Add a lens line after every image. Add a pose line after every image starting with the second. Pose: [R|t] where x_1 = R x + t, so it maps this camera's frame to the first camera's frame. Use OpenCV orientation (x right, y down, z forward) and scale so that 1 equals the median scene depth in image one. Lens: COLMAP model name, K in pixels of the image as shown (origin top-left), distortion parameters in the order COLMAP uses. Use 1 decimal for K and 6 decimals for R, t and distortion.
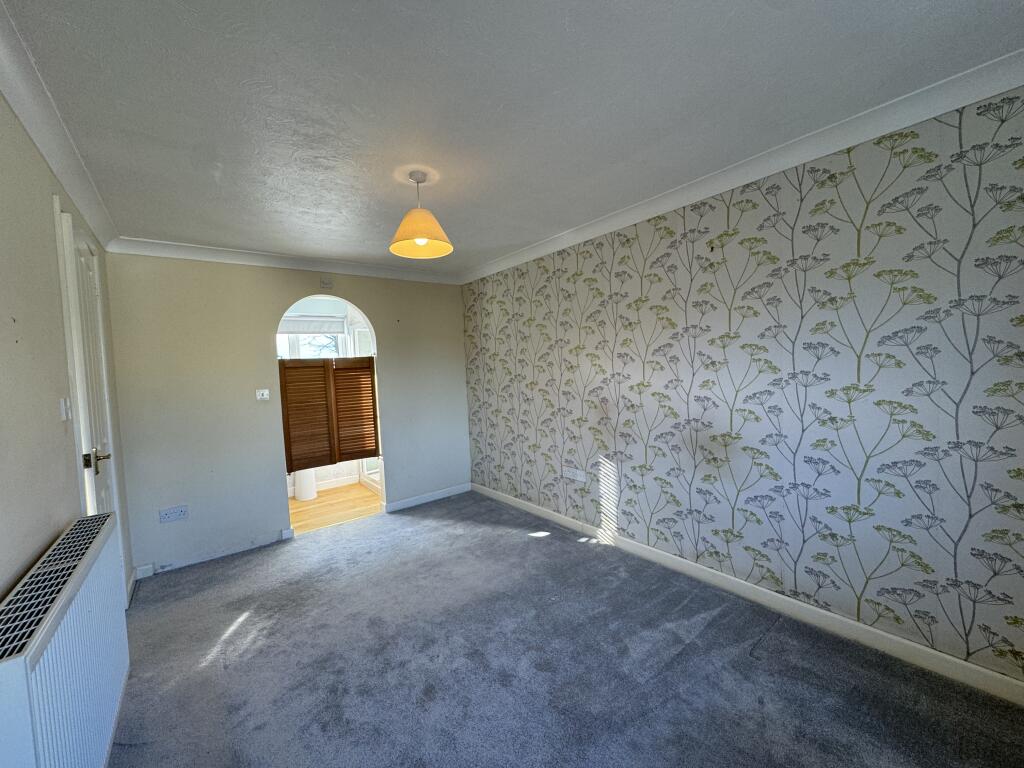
lens RADIAL K [[407.4, 0, 510.2], [0, 407.4, 382.9], [0, 0, 1]] dist [-0.001785, -0.000373]
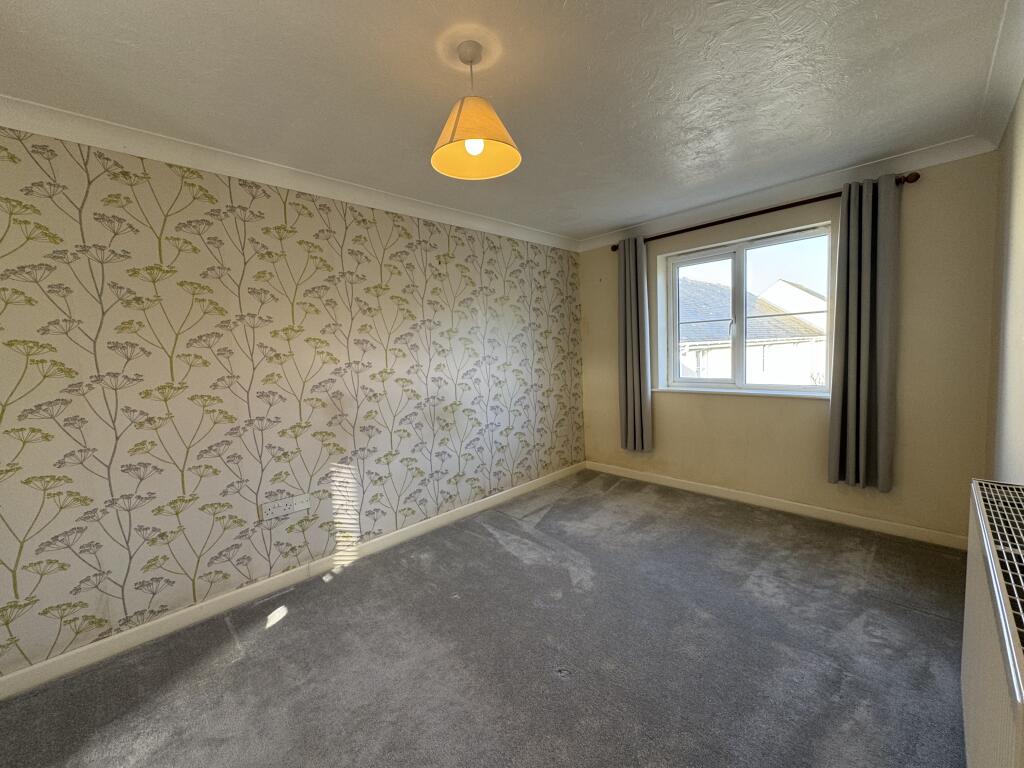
lens RADIAL K [[406.1, 0, 454.5], [0, 406.1, 364.1], [0, 0, 1]] dist [-0.000582, -0.000019]
pose [[-0.037407, -0.005929, 0.999283, -0.614739], [0.067909, 0.997656, 0.008461, -0.010988], [-0.996990, 0.068177, -0.036917, 0.788079]]
